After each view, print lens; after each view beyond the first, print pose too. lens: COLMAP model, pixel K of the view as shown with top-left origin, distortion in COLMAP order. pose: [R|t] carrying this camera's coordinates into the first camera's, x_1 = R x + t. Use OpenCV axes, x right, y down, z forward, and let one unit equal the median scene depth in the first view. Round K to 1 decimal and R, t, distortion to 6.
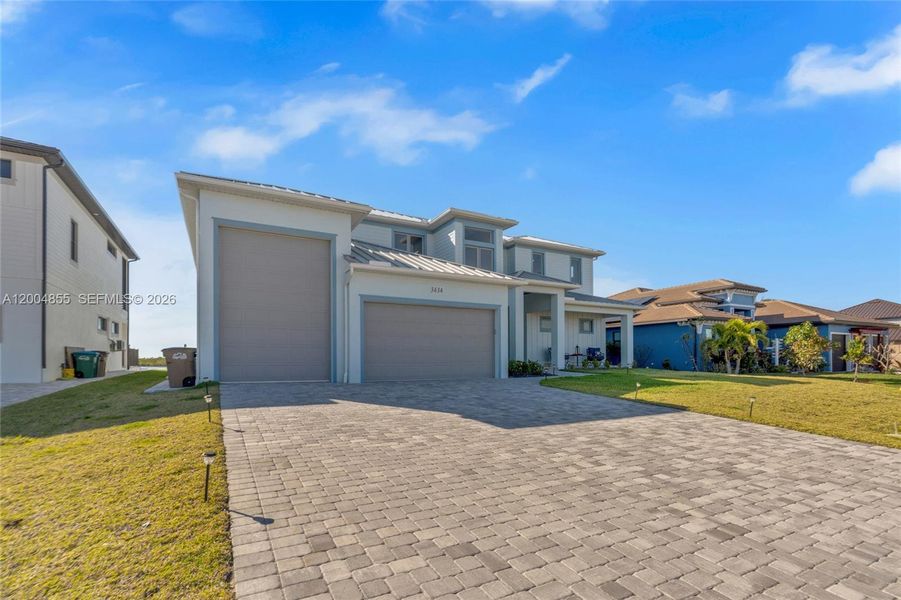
lens RADIAL K [[404.5, 0, 451.1], [0, 404.5, 290.7], [0, 0, 1]] dist [-0.002769, -0.000102]
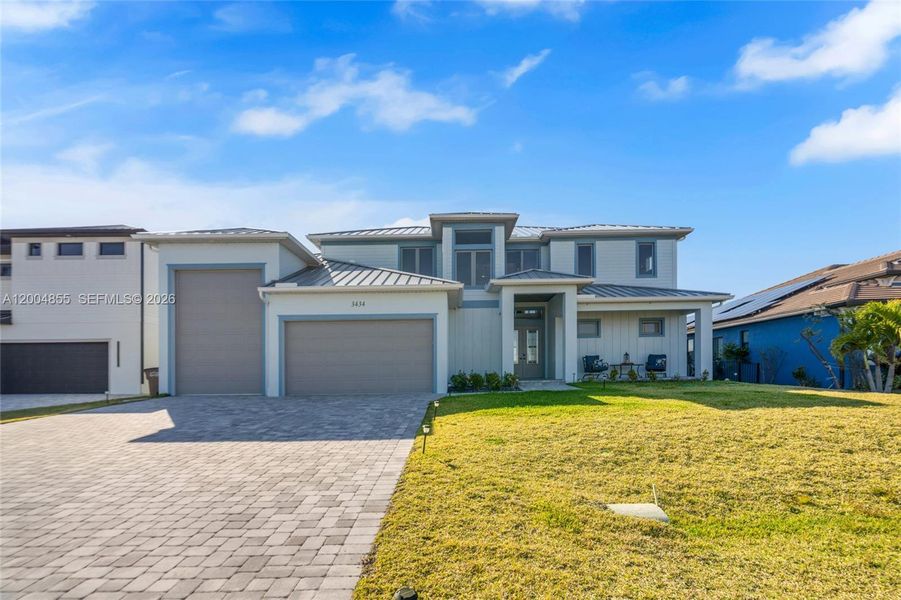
lens RADIAL K [[404.5, 0, 451.1], [0, 404.5, 290.7], [0, 0, 1]] dist [-0.002769, -0.000102]
pose [[0.888068, -0.104213, -0.447744, 0.422627], [0.091279, 0.994547, -0.050437, 0.025616], [0.450559, 0.003922, 0.892738, 0.151869]]
